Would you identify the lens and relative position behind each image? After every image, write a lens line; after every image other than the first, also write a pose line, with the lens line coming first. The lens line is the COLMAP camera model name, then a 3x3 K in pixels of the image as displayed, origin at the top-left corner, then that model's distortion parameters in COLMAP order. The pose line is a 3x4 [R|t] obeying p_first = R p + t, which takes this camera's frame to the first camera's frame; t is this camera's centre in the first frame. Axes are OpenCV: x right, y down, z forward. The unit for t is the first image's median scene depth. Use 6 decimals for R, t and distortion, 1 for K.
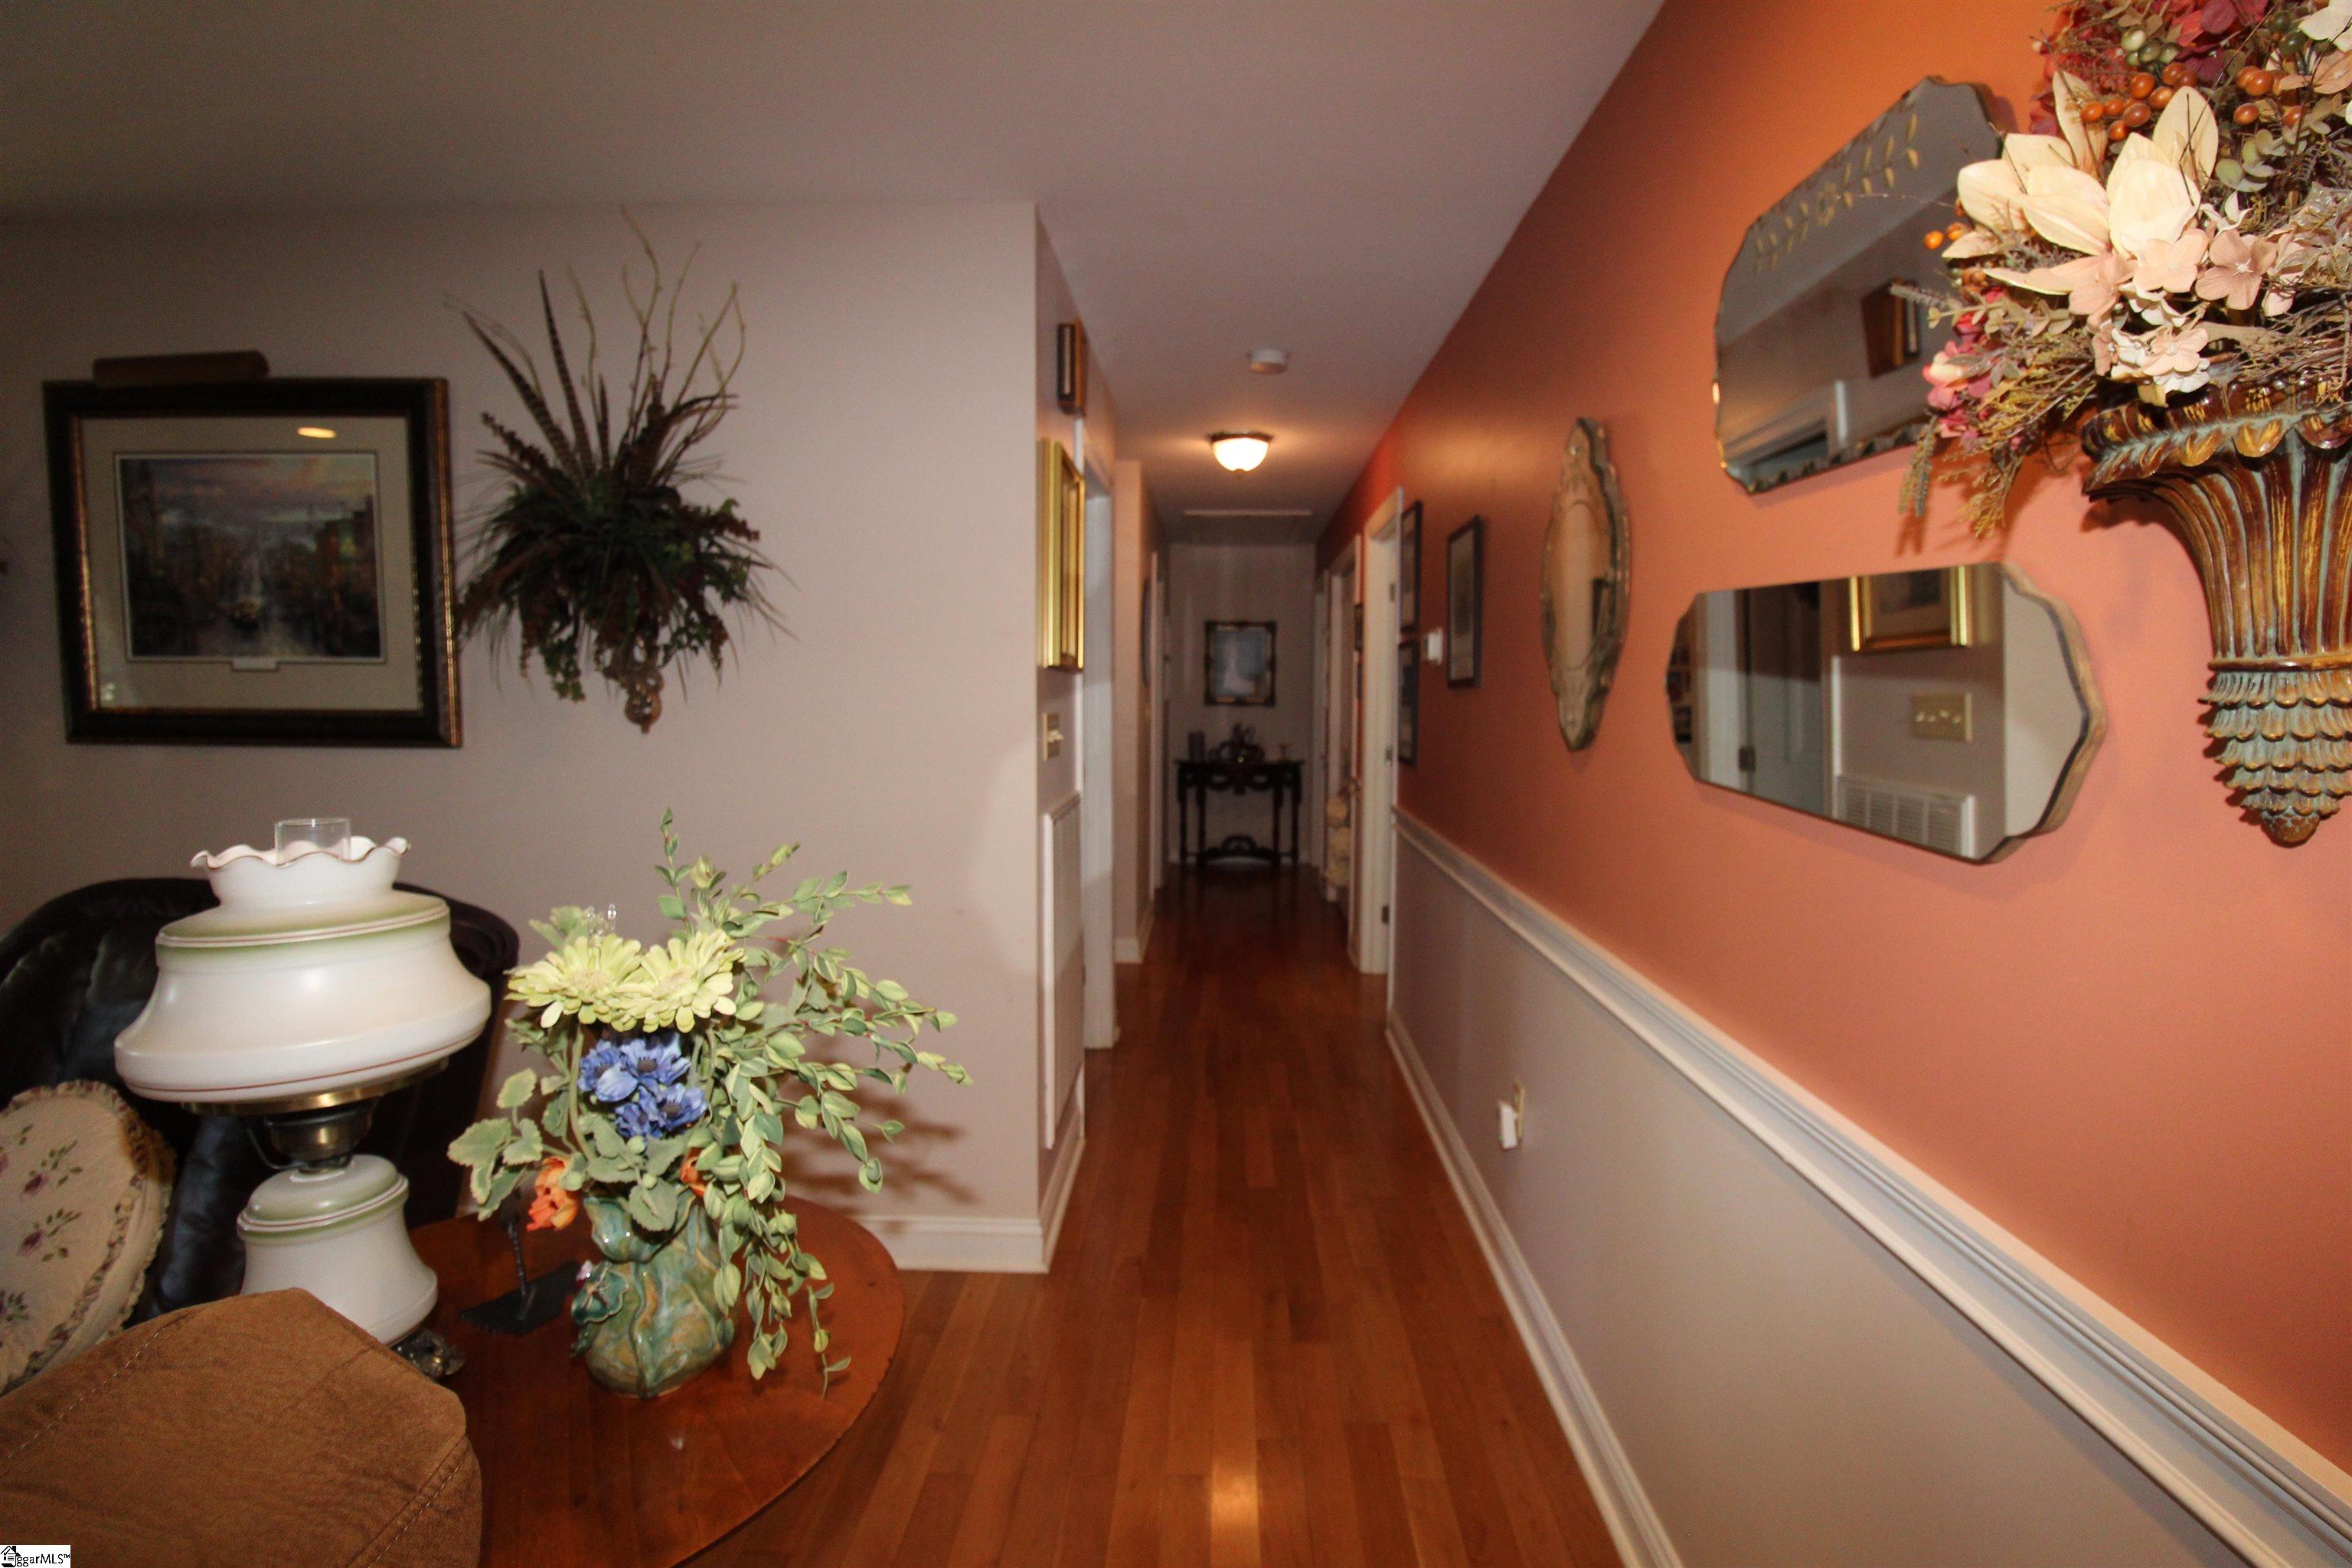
lens RADIAL K [[1106.6, 0, 1182.6], [0, 1106.6, 776.9], [0, 0, 1]] dist [-0.005175, -0.010788]
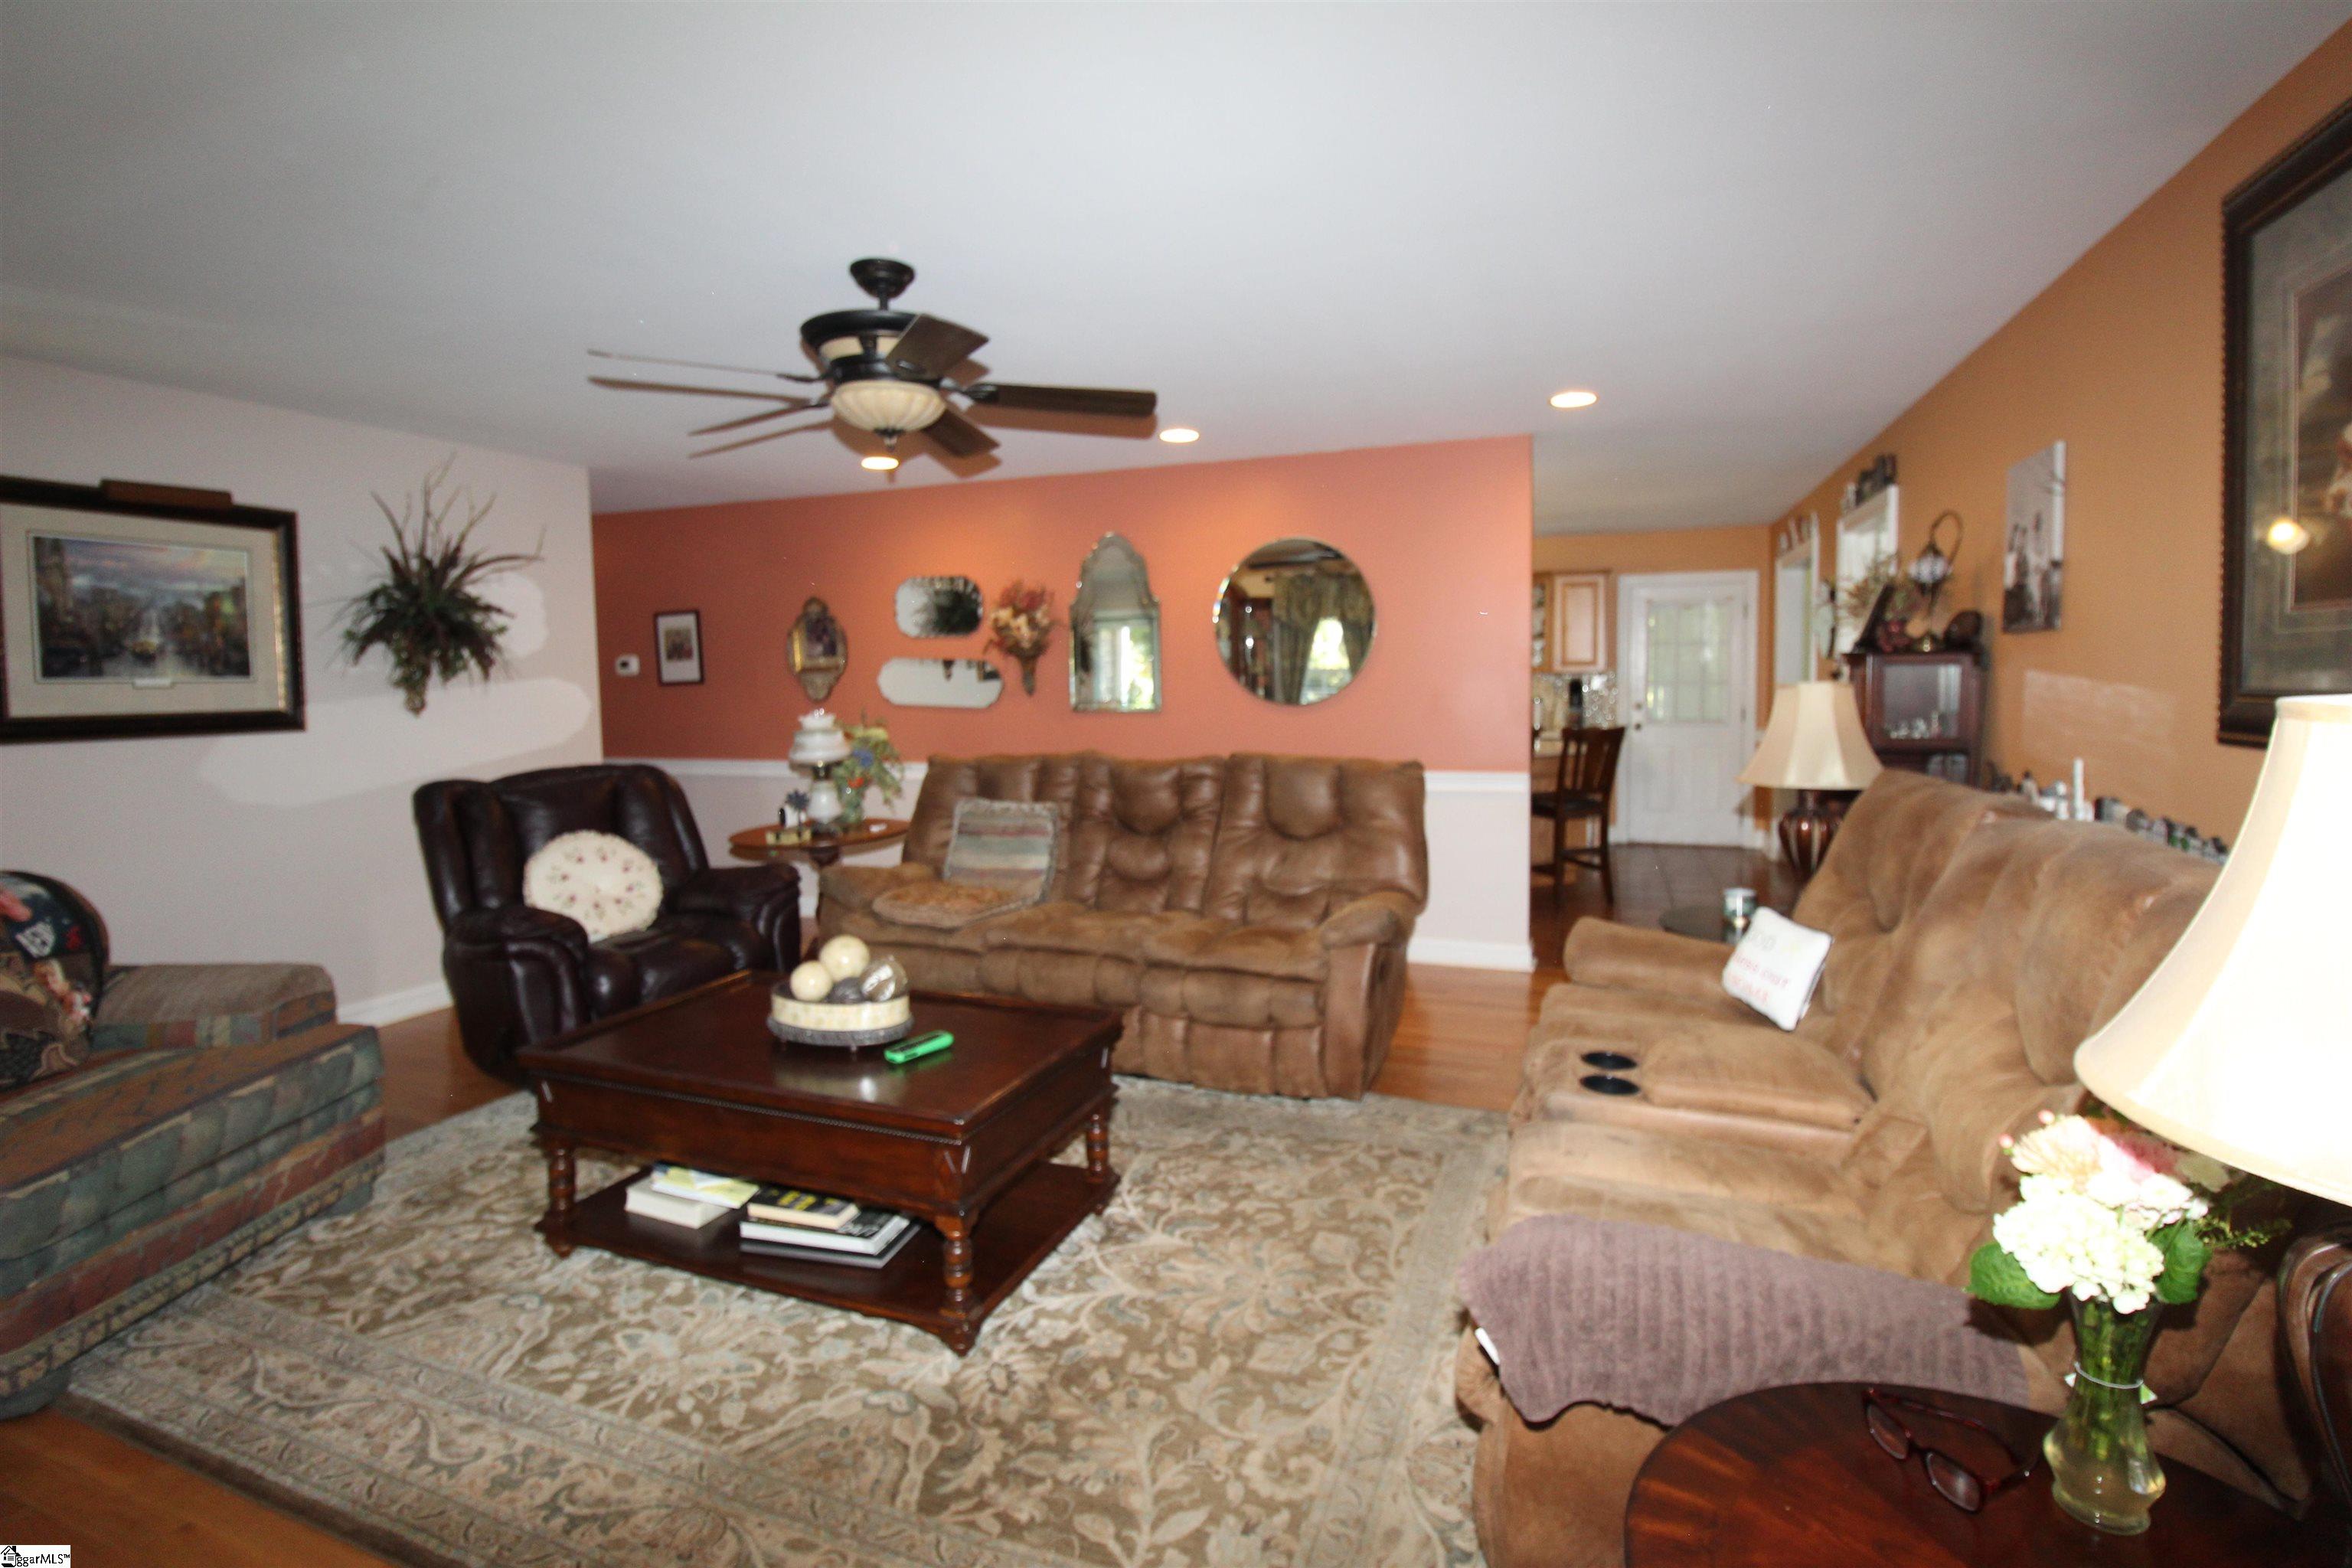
lens RADIAL K [[1106.6, 0, 1179.1], [0, 1106.6, 782.2], [0, 0, 1]] dist [-0.005175, -0.010788]
pose [[0.322179, -0.102038, 0.941164, -1.818736], [0.101252, 0.992186, 0.072909, 0.063260], [-0.941249, 0.071805, 0.329993, -0.785228]]
